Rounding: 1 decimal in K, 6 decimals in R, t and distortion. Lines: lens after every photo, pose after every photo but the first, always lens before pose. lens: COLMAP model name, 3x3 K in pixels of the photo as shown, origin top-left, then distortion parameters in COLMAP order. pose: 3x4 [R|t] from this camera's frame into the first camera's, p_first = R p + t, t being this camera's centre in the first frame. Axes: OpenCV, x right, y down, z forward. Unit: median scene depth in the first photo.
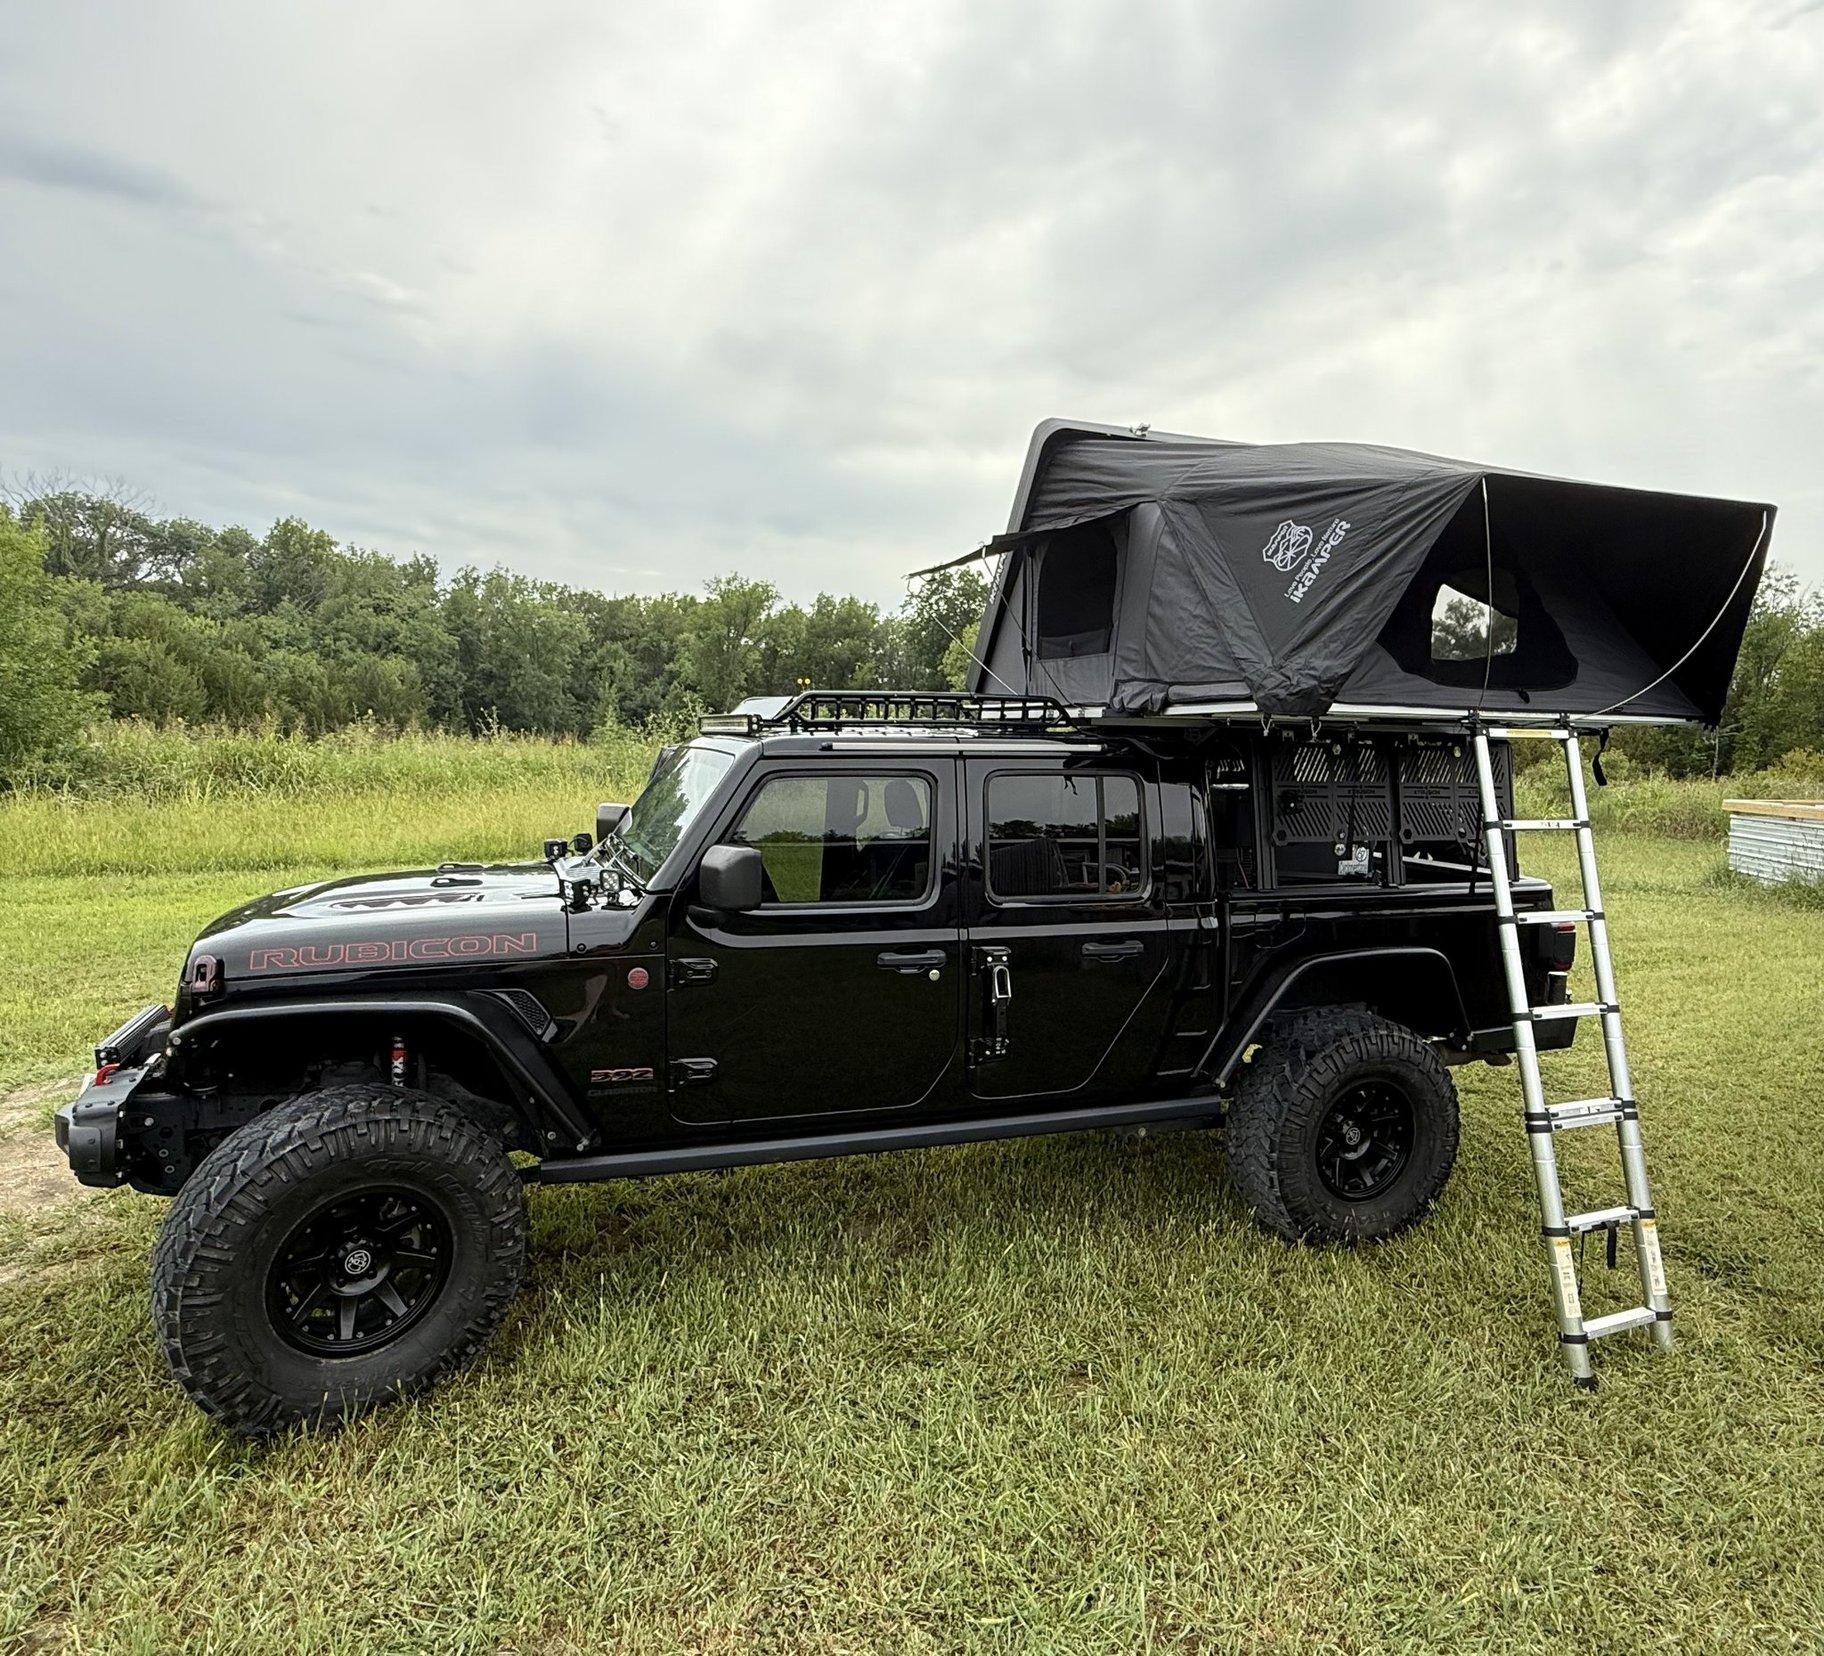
lens RADIAL K [[1126.2, 0, 916.9], [0, 1126.2, 822.8], [0, 0, 1]] dist [-0.002243, -0.000024]
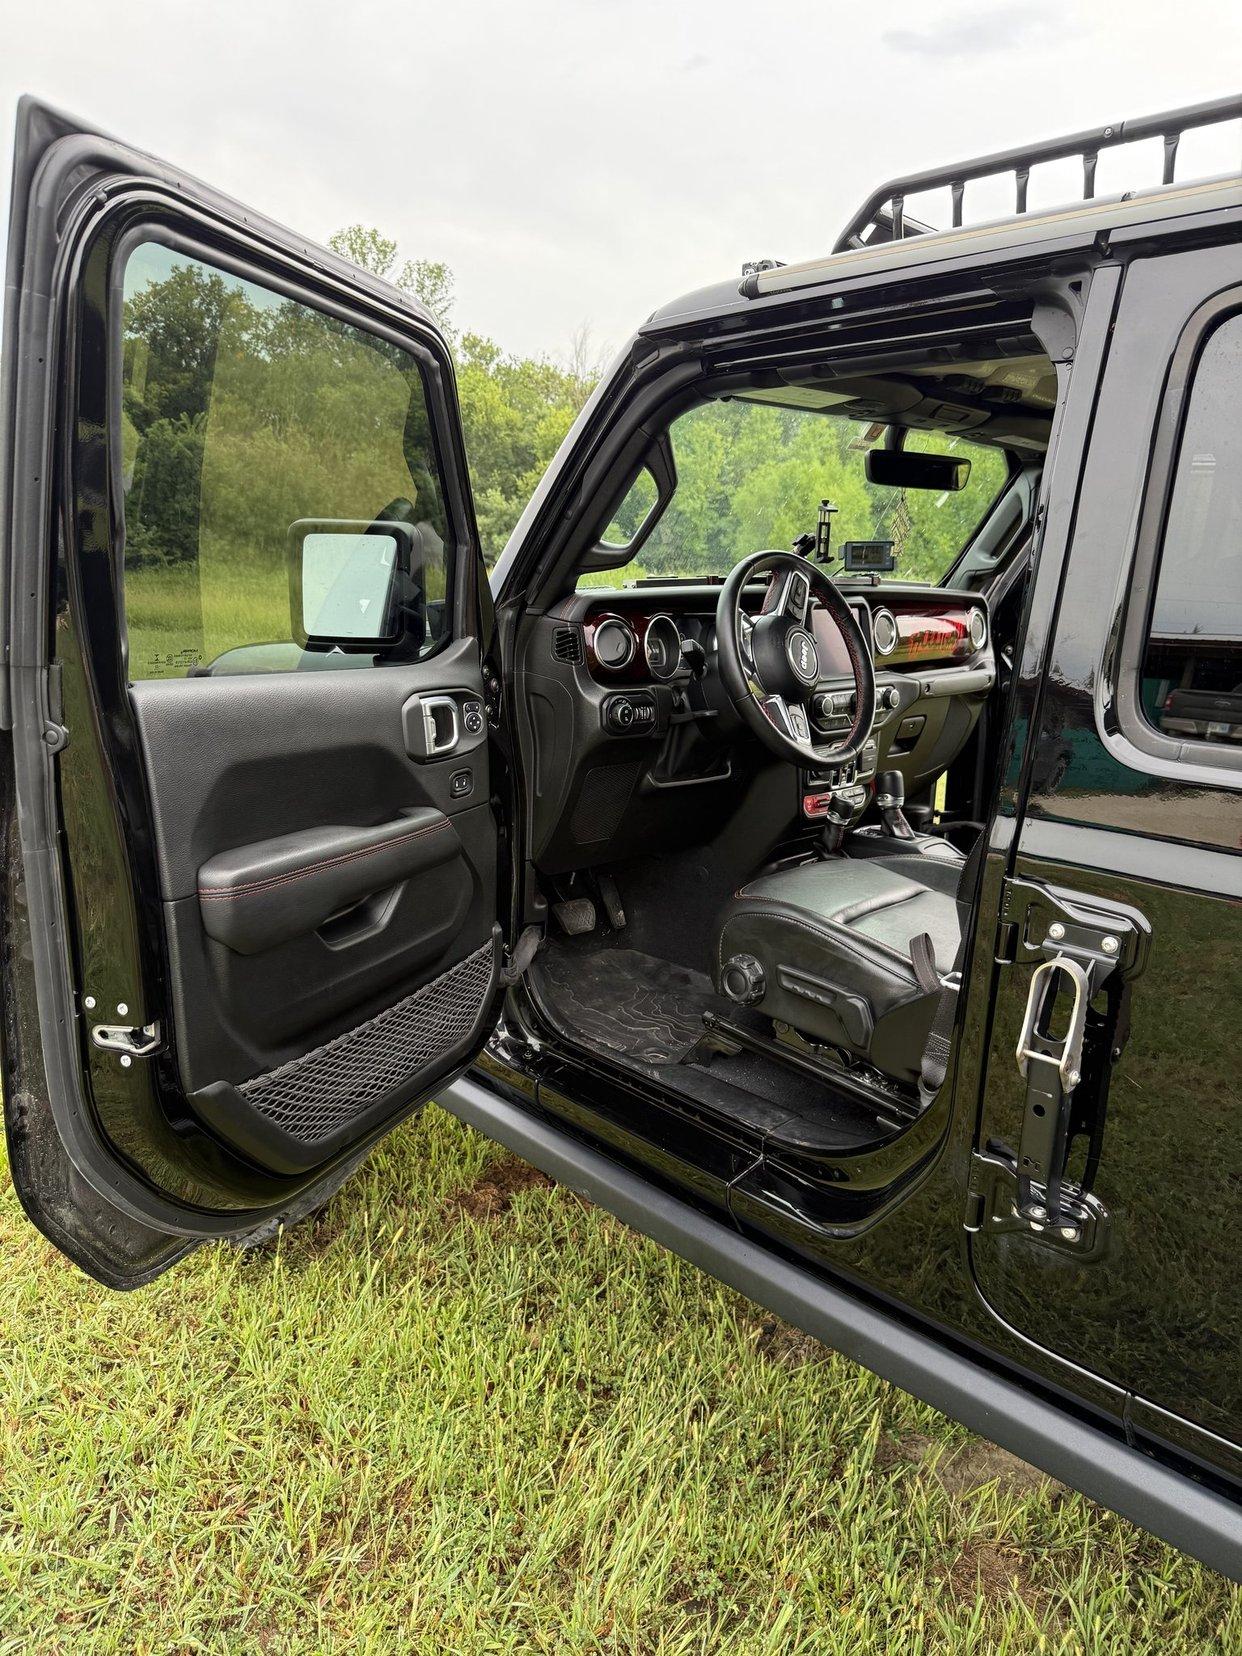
lens RADIAL K [[1149.2, 0, 594.8], [0, 1149.2, 843.0], [0, 0, 1]] dist [0.057590, -0.184631]
pose [[0.399947, 0.204157, -0.893511, 0.288522], [-0.090656, 0.978907, 0.183090, 0.051185], [0.912044, 0.007776, 0.410019, 0.750559]]
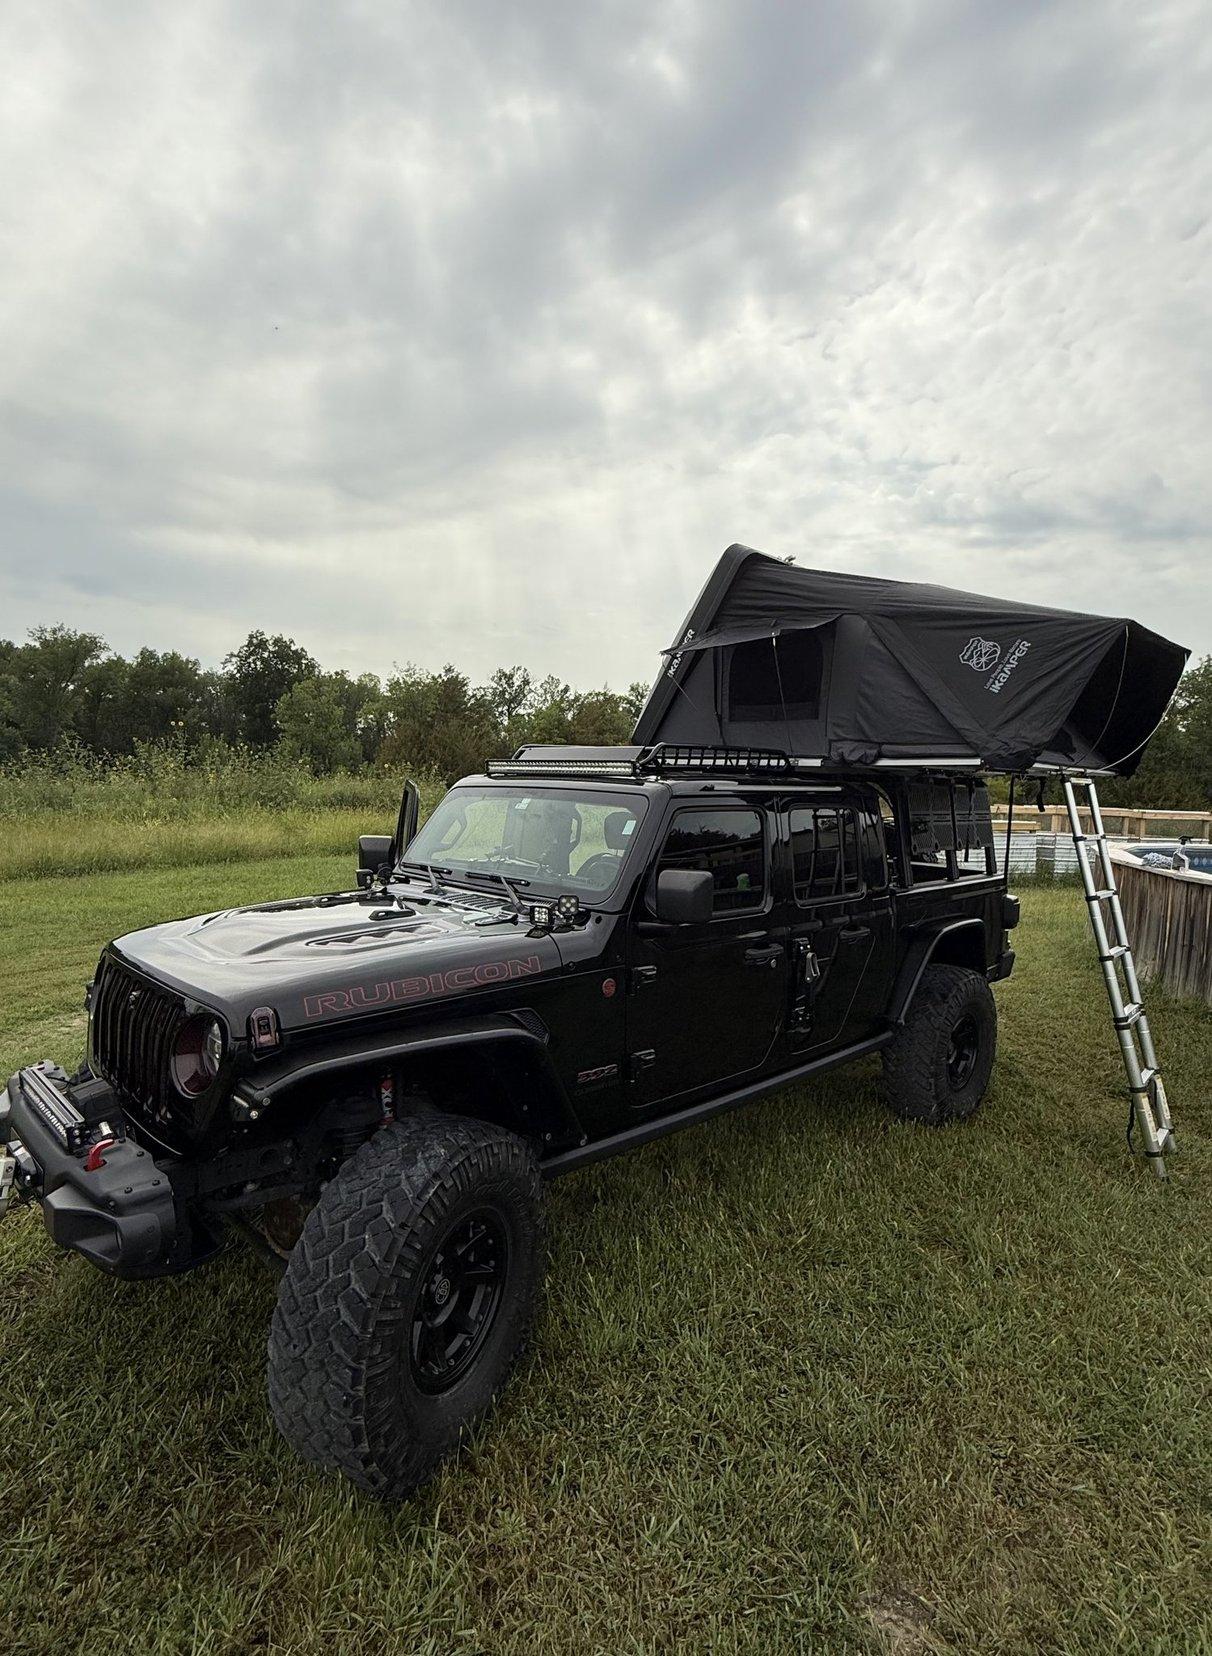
lens RADIAL K [[845.8, 0, 621.0], [0, 845.8, 824.8], [0, 0, 1]] dist [-0.009004, 0.008856]
pose [[0.905017, -0.014907, 0.425115, -0.544811], [0.021566, 0.999709, -0.010855, -0.017679], [-0.424829, 0.018992, 0.905074, 0.185719]]
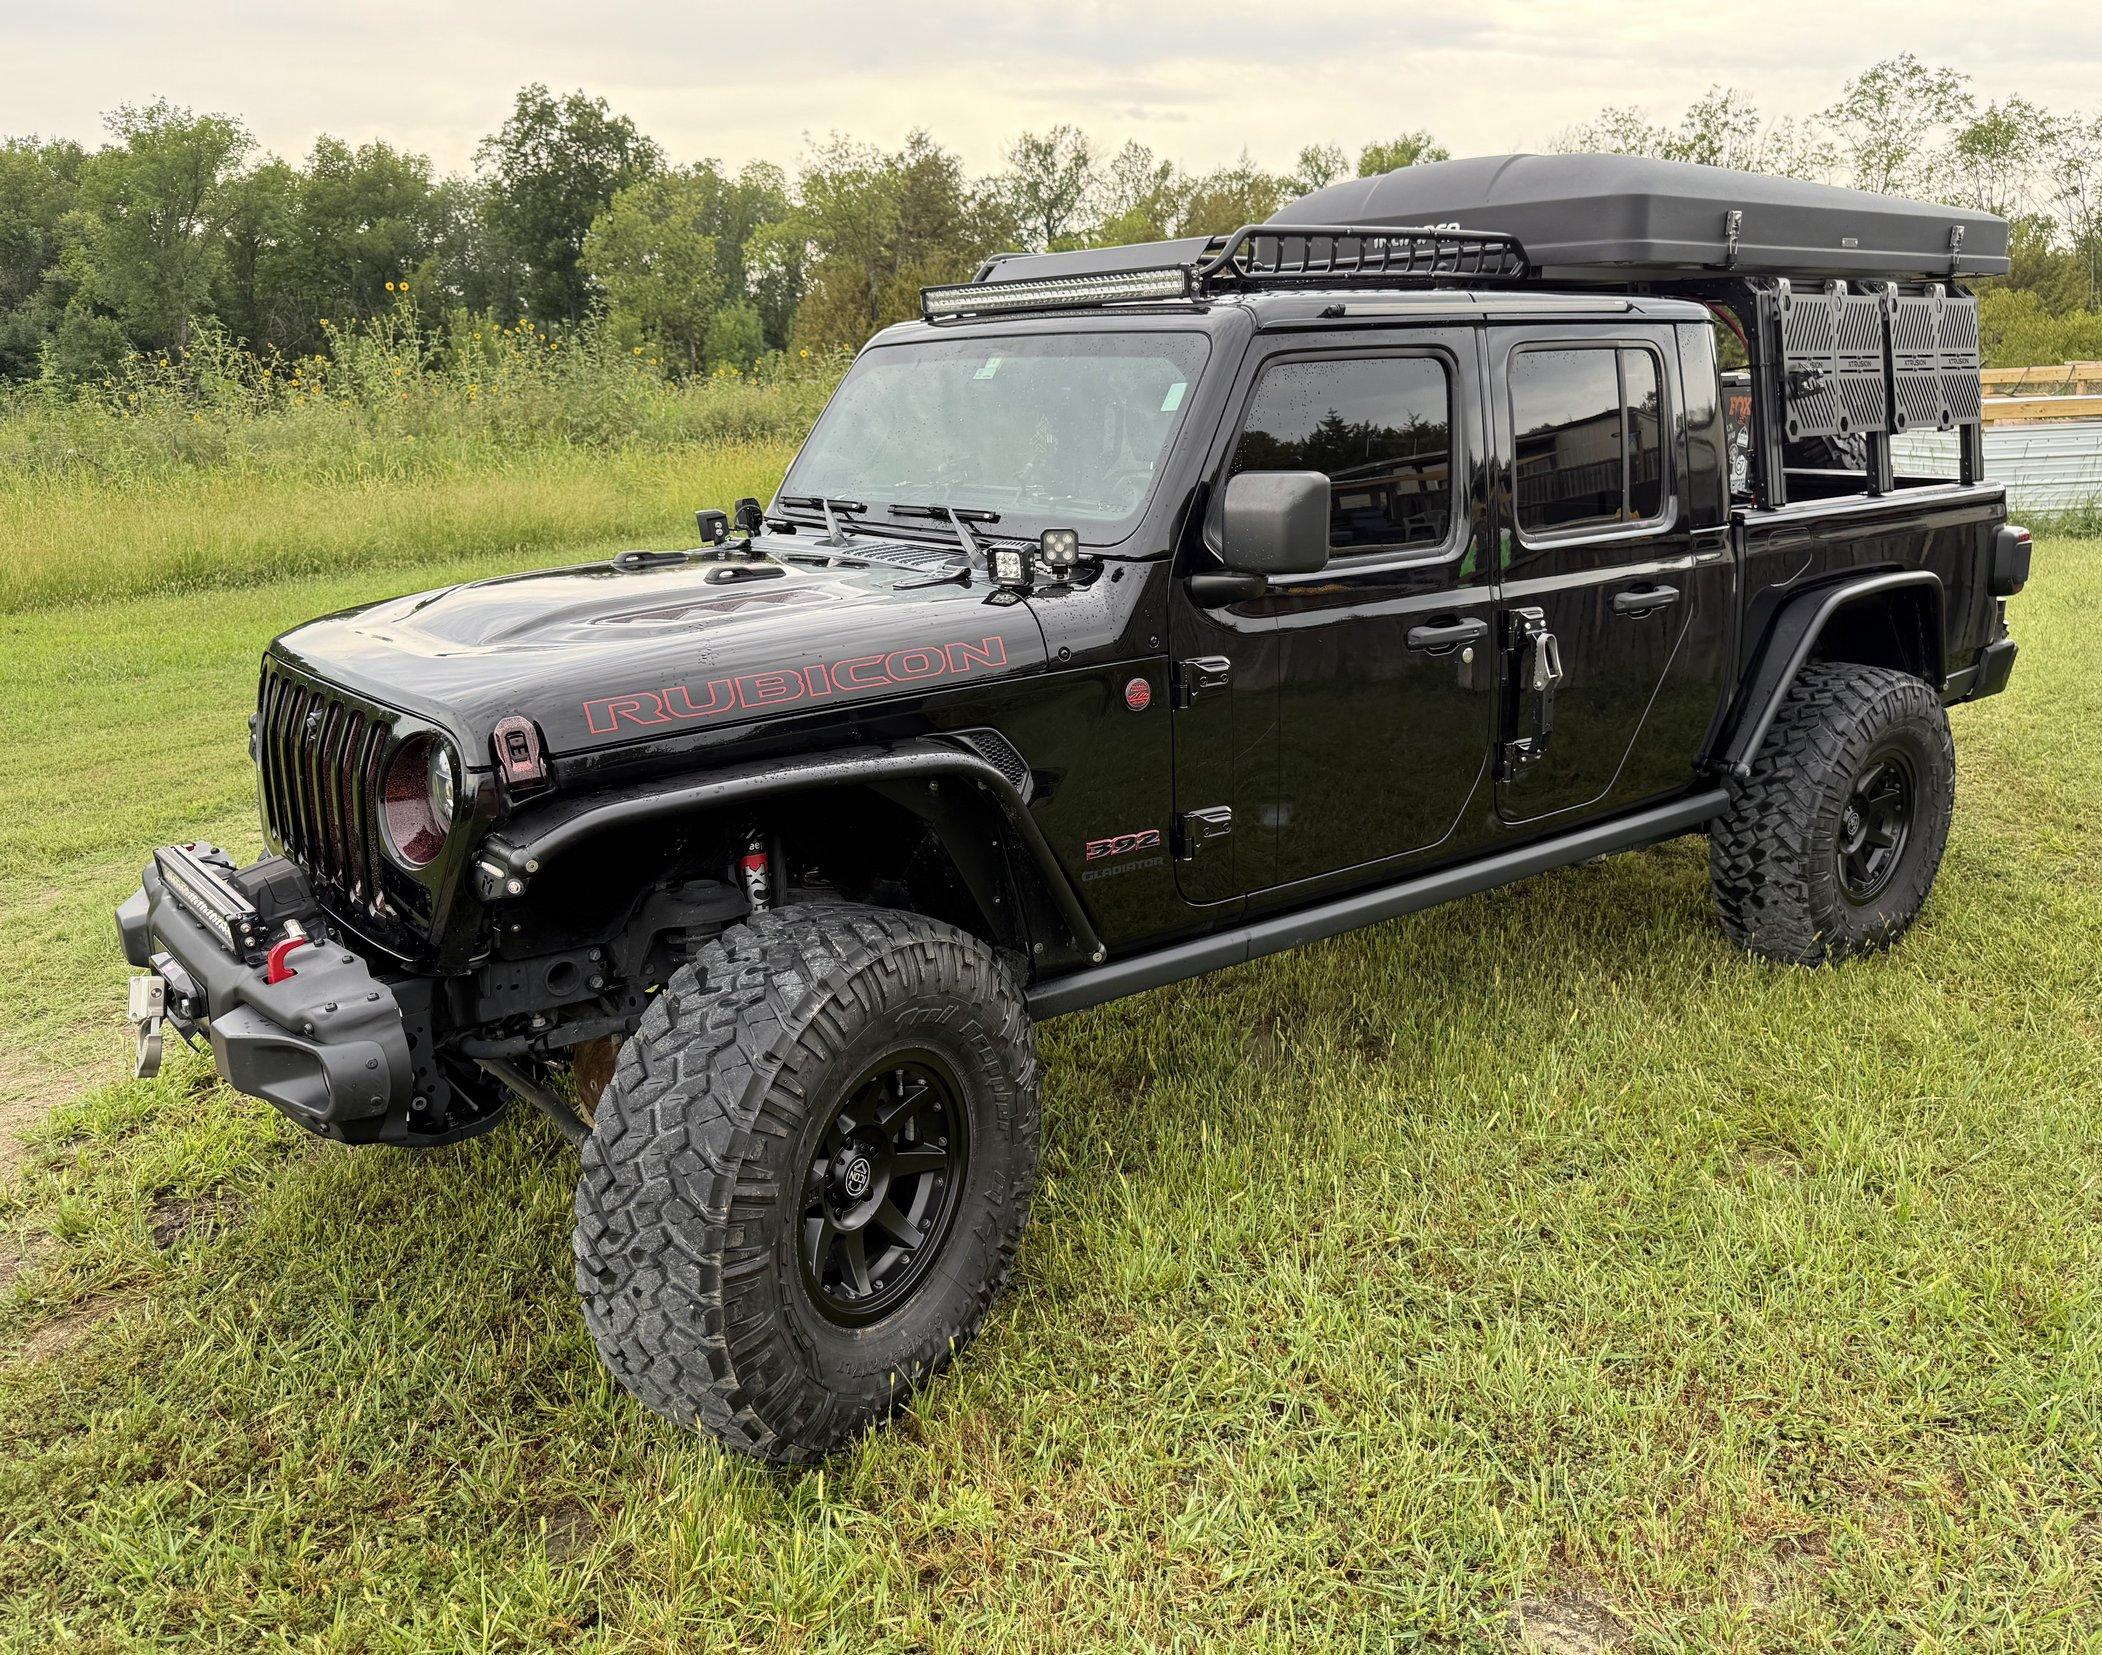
lens RADIAL K [[1649.4, 0, 1096.4], [0, 1649.4, 813.3], [0, 0, 1]] dist [0.113145, -0.169824]
pose [[0.945231, -0.121126, 0.303097, -0.509123], [0.064617, 0.979658, 0.189985, 0.021894], [-0.319943, -0.159995, 0.933830, 0.106499]]
